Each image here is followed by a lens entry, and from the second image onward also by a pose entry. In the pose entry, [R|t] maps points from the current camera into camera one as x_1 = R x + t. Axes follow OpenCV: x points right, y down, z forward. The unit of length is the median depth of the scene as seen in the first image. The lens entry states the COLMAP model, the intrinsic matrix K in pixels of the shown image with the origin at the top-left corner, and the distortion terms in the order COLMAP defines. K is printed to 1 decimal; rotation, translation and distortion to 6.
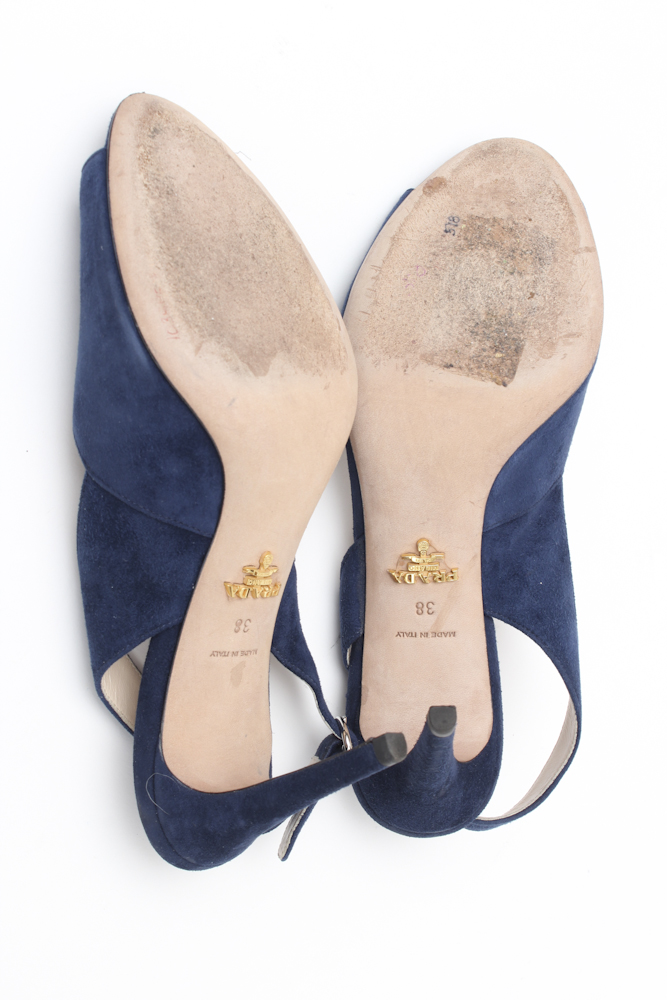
lens RADIAL K [[1060.6, 0, 333.8], [0, 1060.6, 500.3], [0, 0, 1]] dist [-0.000186, 0.000000]
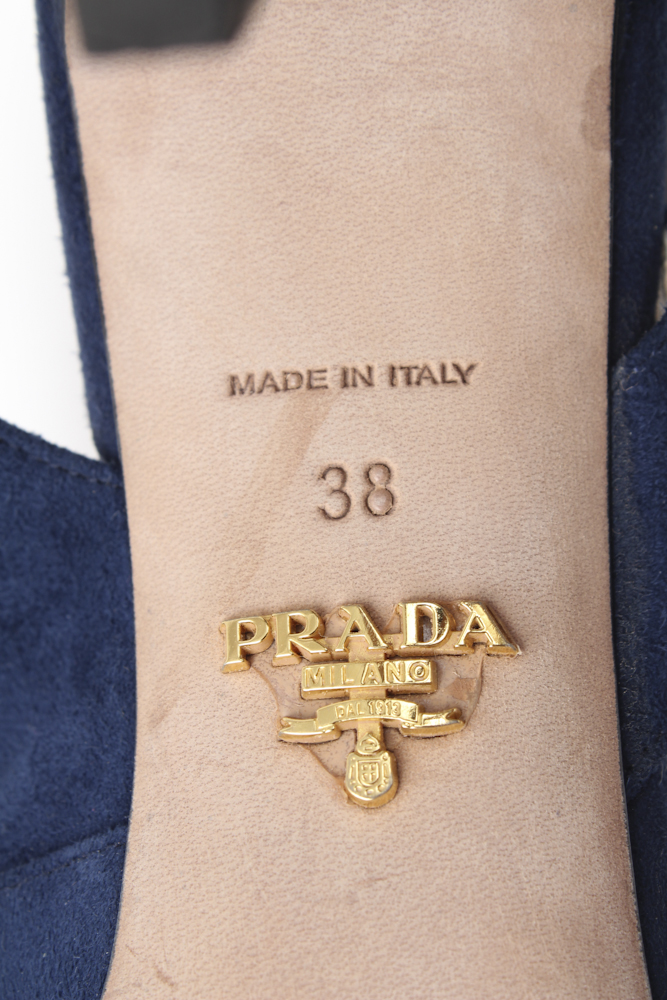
lens RADIAL K [[1578.9, 0, 333.8], [0, 1578.9, 499.9], [0, 0, 1]] dist [-0.045598, 0.000000]
pose [[-0.987859, 0.035248, 0.151303, 0.037803], [-0.039300, -0.998942, -0.023873, 0.108836], [0.150301, -0.029529, 0.988199, 0.651942]]
